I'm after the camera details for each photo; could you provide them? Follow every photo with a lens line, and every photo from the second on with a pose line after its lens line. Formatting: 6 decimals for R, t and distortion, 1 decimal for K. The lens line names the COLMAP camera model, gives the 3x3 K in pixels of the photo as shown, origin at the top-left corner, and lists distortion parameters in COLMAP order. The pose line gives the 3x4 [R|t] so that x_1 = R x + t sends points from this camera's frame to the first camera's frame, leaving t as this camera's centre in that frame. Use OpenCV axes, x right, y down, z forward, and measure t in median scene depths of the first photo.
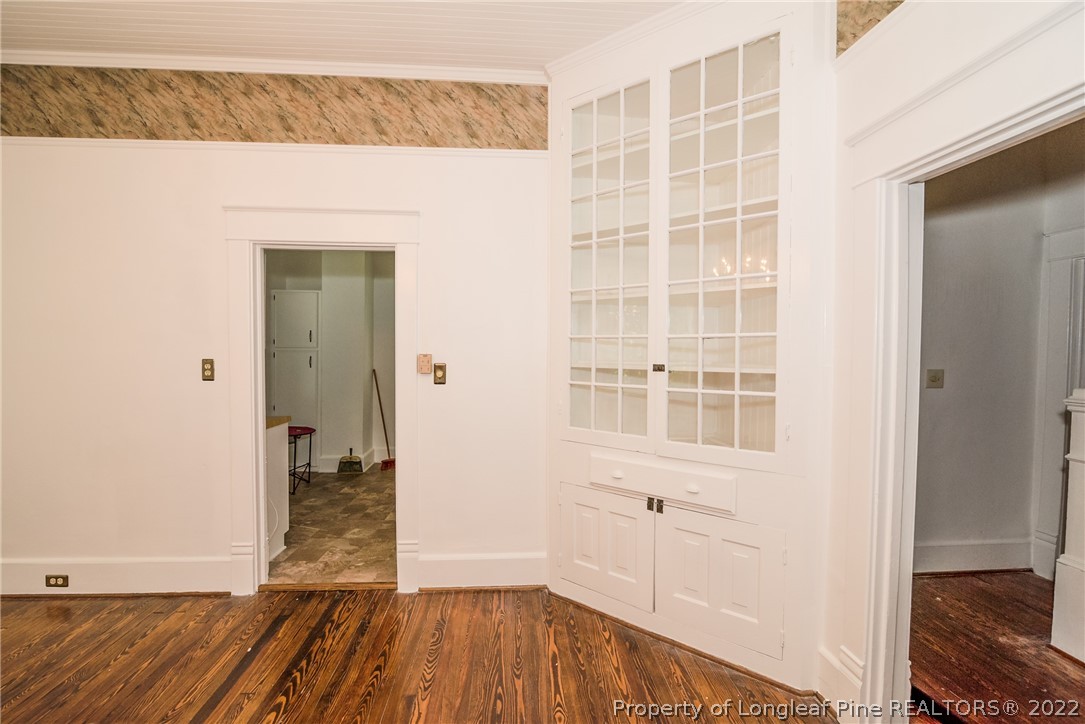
lens RADIAL K [[504.2, 0, 543.3], [0, 504.2, 366.5], [0, 0, 1]] dist [-0.017074, -0.000456]
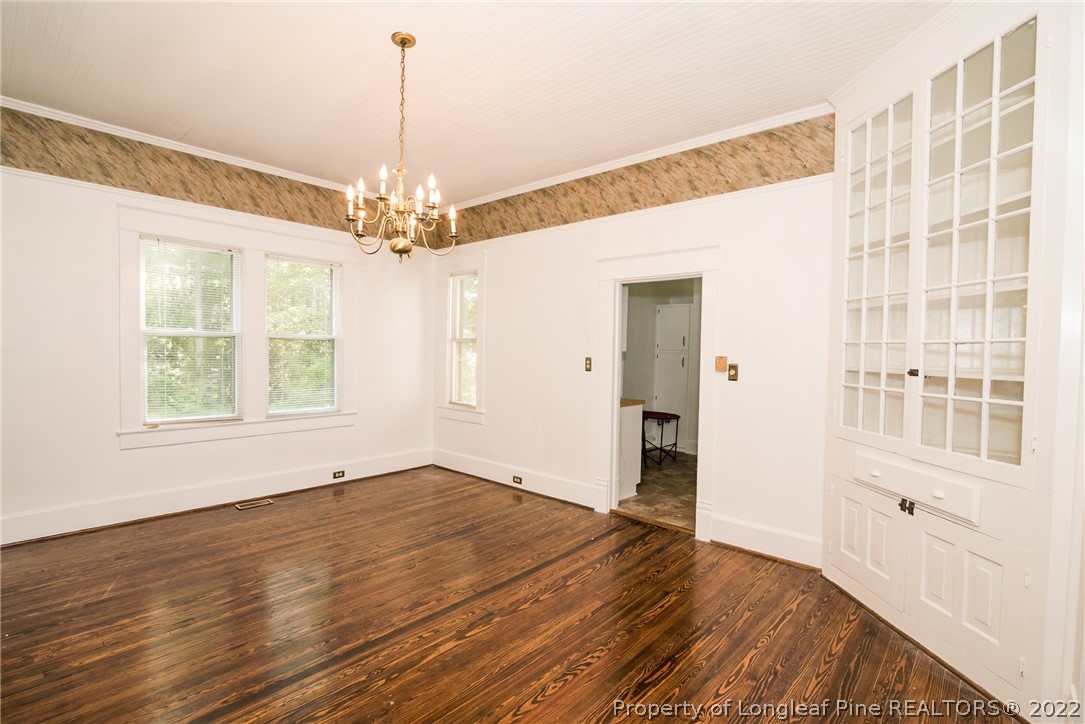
lens RADIAL K [[504.2, 0, 543.3], [0, 504.2, 366.5], [0, 0, 1]] dist [-0.017074, -0.000456]
pose [[0.698209, 0.028323, -0.715334, 0.383103], [-0.032794, 0.999434, 0.007563, 0.006701], [0.715143, 0.018178, 0.698742, -0.220418]]
